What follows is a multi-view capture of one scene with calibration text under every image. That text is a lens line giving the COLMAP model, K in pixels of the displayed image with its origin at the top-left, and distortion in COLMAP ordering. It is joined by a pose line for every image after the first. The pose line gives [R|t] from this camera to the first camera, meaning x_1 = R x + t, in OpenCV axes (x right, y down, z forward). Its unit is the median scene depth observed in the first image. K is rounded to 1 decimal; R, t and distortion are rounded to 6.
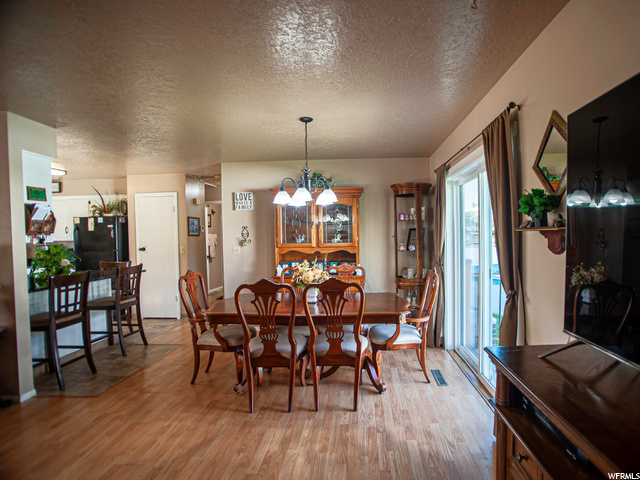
lens RADIAL K [[369.7, 0, 319.9], [0, 369.7, 246.9], [0, 0, 1]] dist [-0.052220, 0.001629]
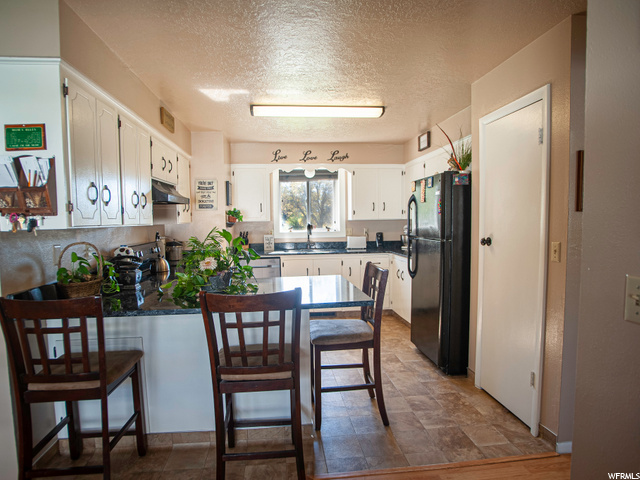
lens RADIAL K [[369.7, 0, 319.9], [0, 369.7, 246.9], [0, 0, 1]] dist [-0.052220, 0.001629]
pose [[0.222255, 0.084302, -0.971337, -0.101118], [-0.017823, 0.996440, 0.082403, -0.021869], [0.974826, -0.001002, 0.222966, 0.753630]]
